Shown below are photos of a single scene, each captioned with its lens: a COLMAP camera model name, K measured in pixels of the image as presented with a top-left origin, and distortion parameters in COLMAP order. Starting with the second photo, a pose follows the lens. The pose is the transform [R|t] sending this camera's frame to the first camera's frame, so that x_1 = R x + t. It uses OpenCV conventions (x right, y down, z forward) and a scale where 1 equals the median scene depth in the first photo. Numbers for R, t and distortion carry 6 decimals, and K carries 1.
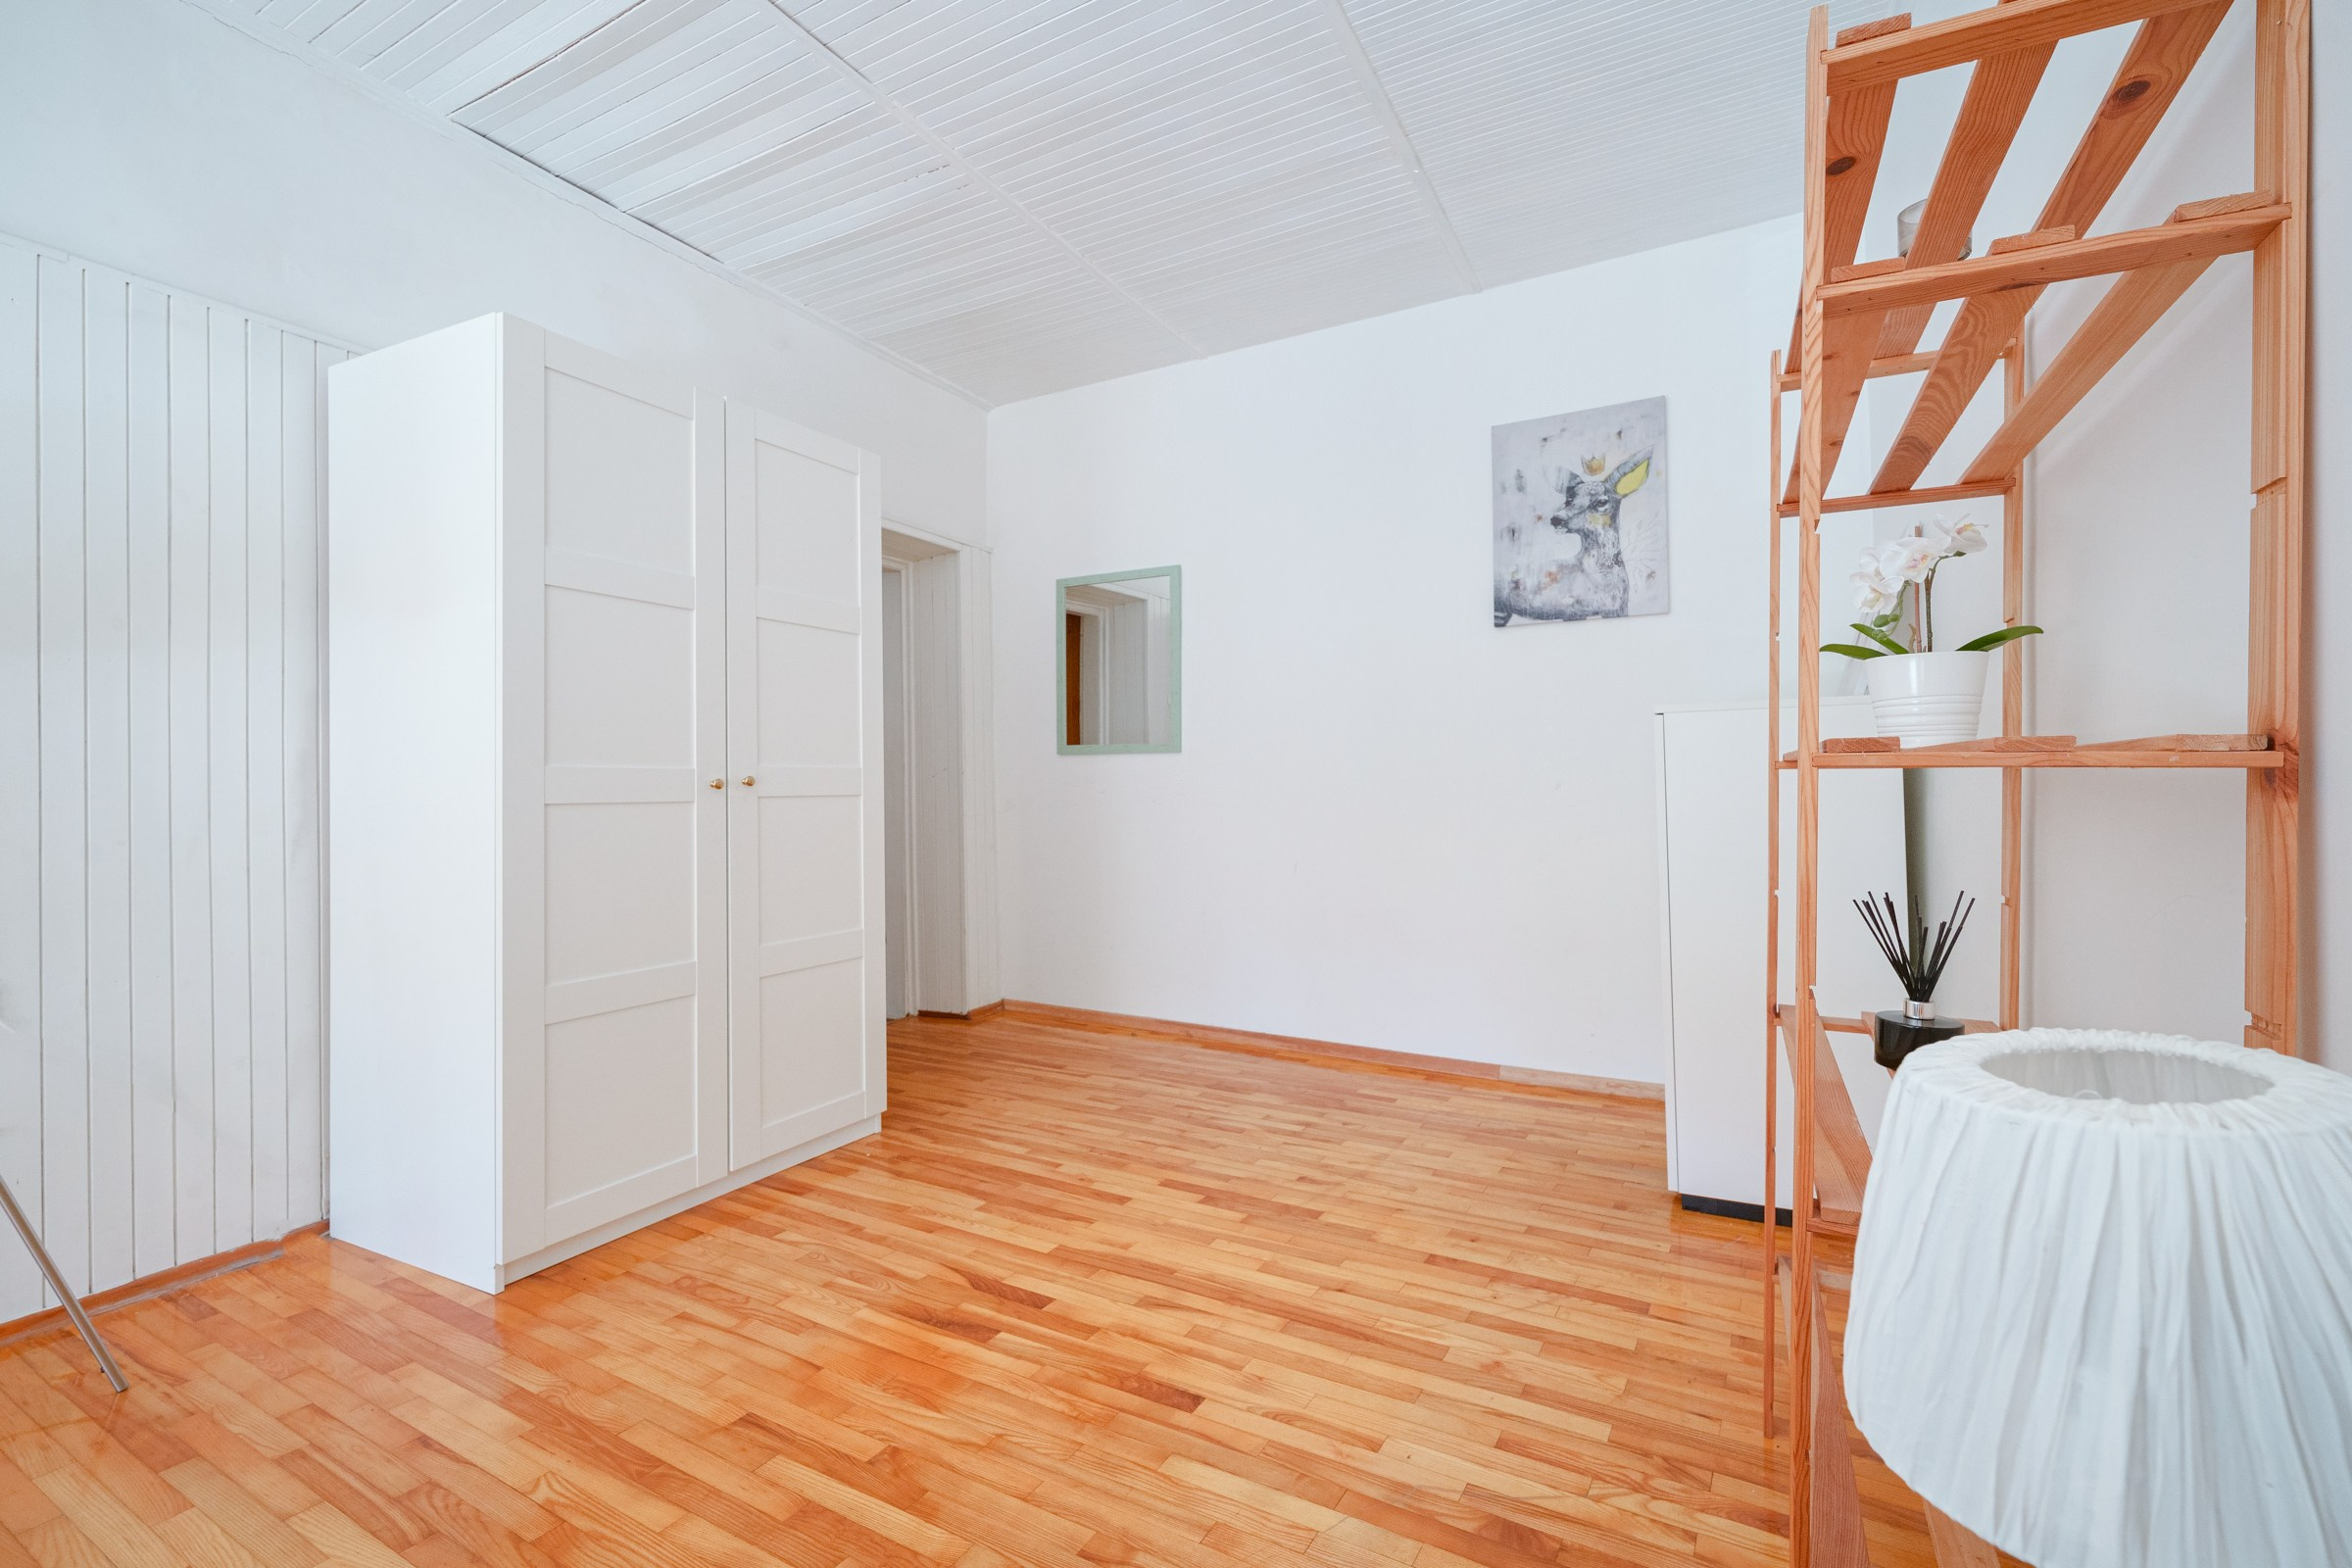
lens RADIAL K [[990.4, 0, 1024.1], [0, 990.4, 822.2], [0, 0, 1]] dist [0.002169, -0.000101]
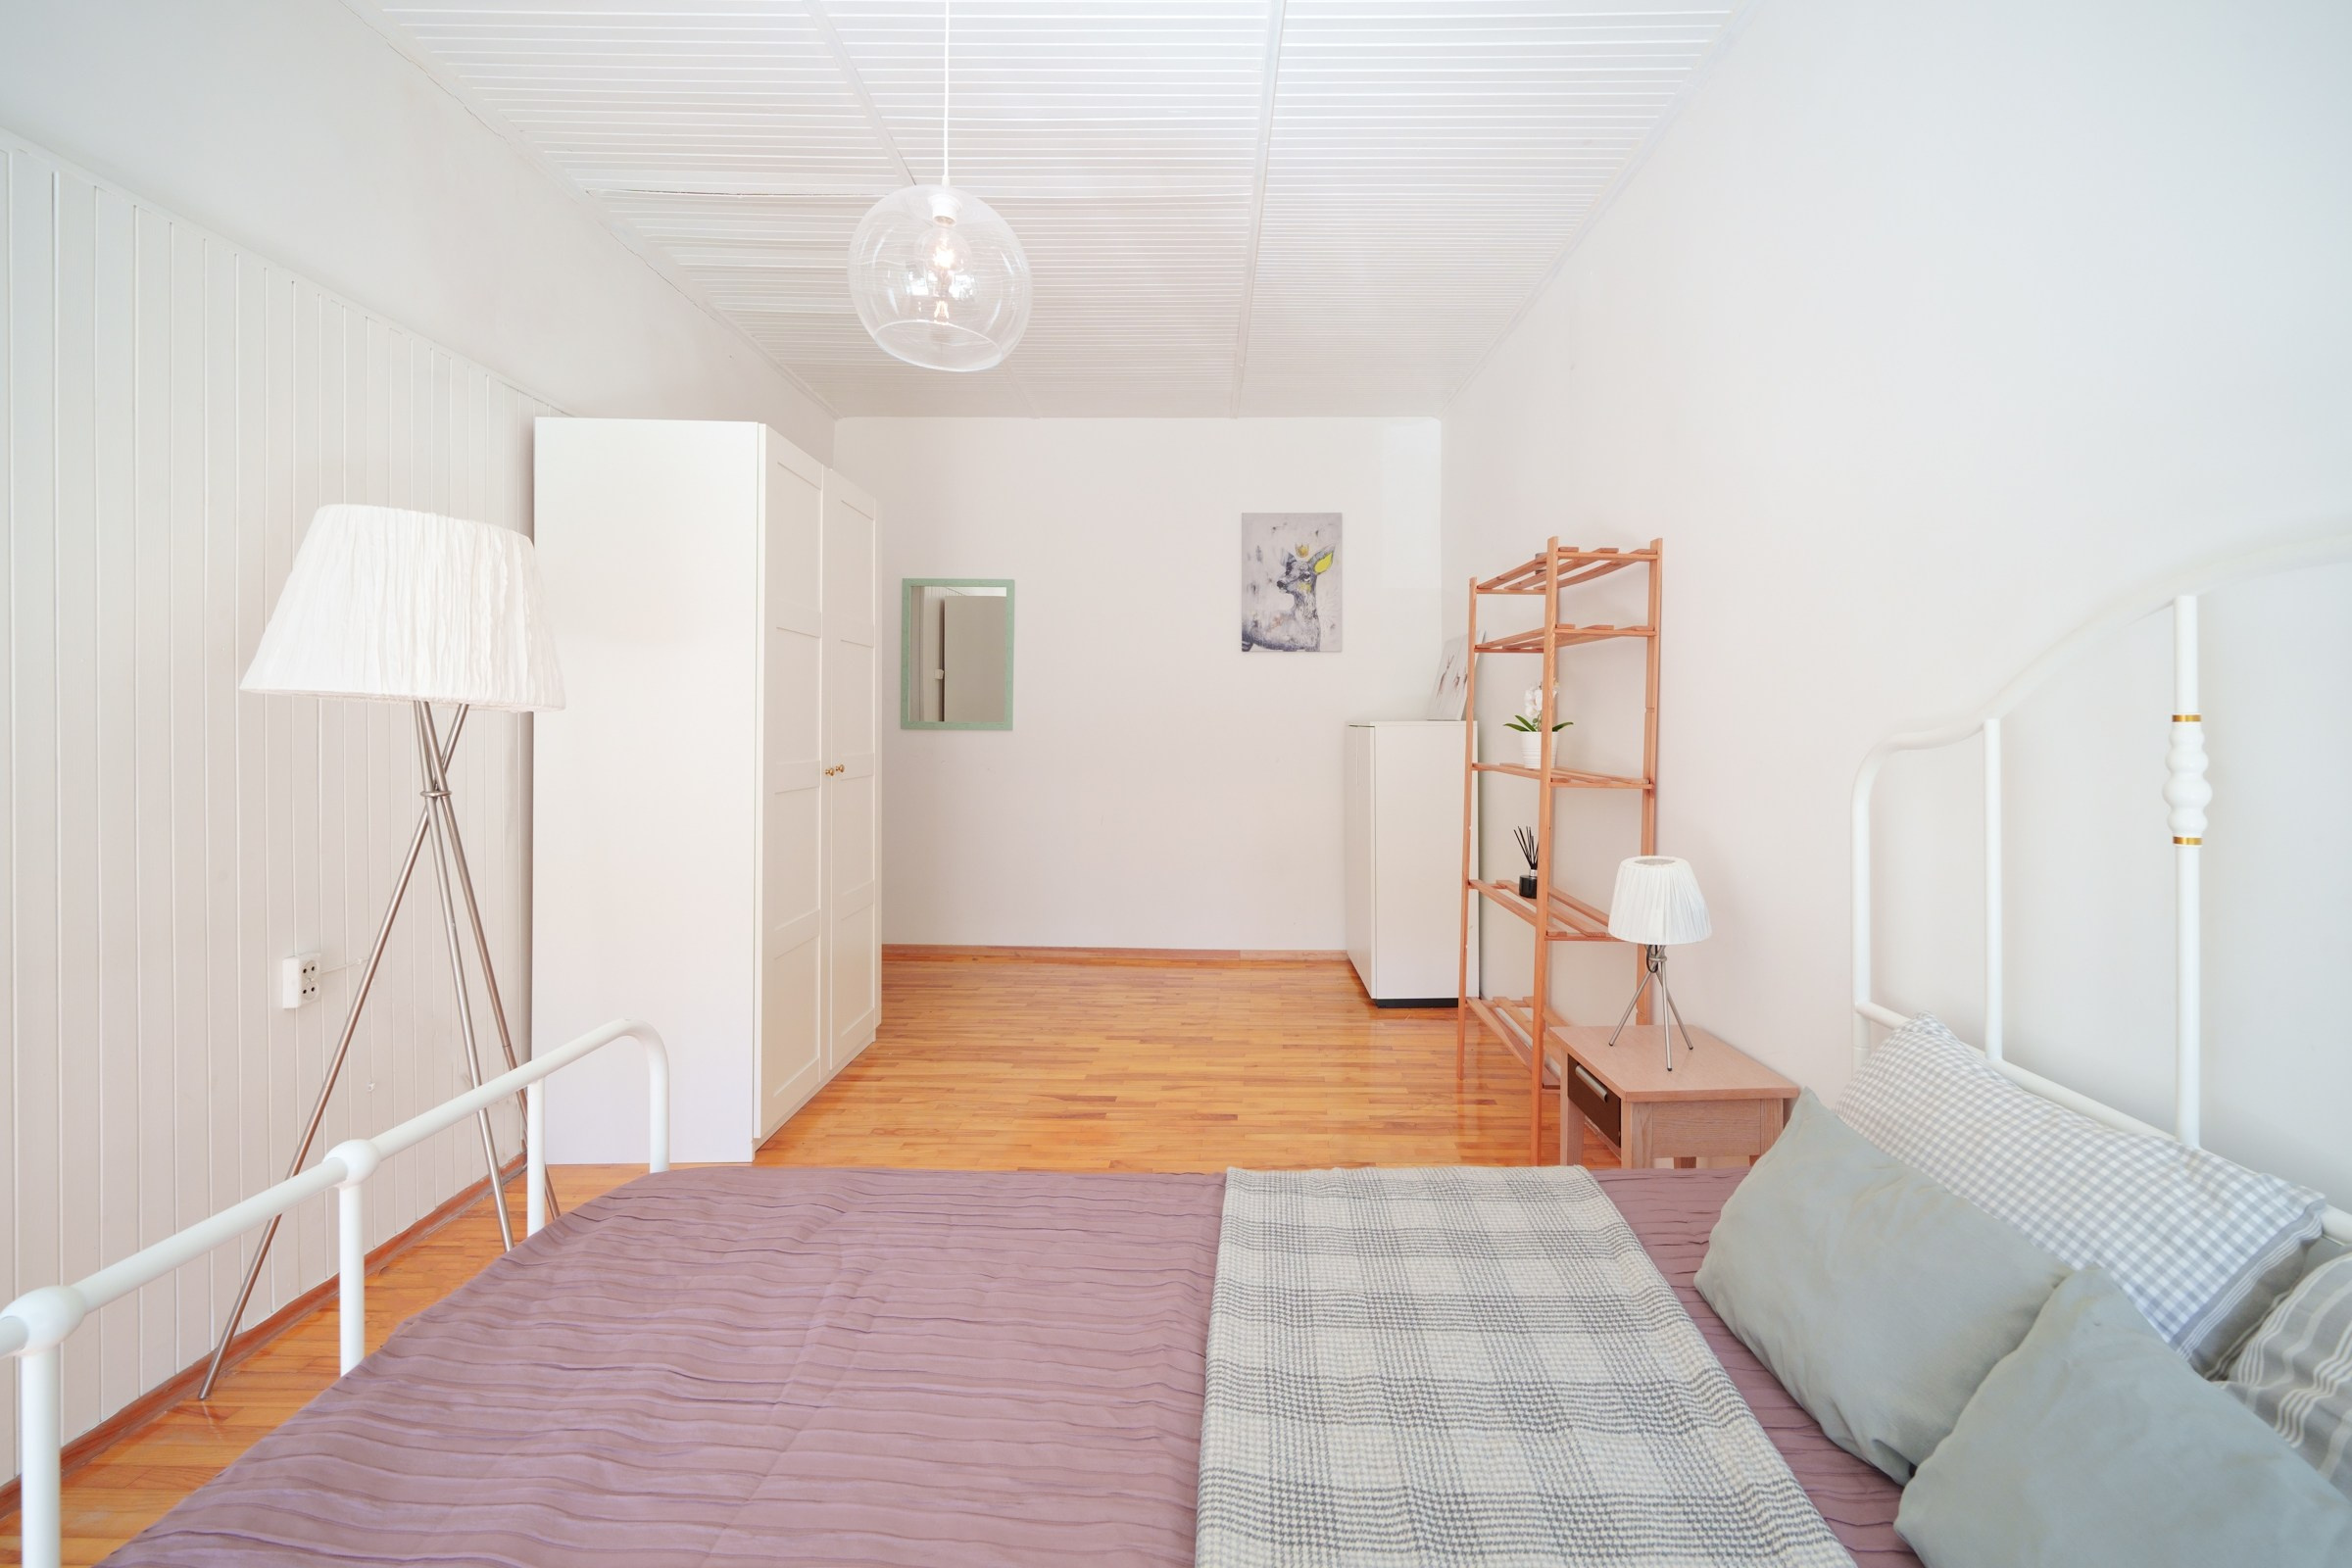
lens RADIAL K [[966.4, 0, 1186.2], [0, 966.4, 818.0], [0, 0, 1]] dist [-0.000945, -0.000133]
pose [[0.861169, -0.030856, 0.507382, -0.351031], [0.006481, 0.998741, 0.049738, -0.024665], [-0.508278, -0.039544, 0.860285, -0.207398]]
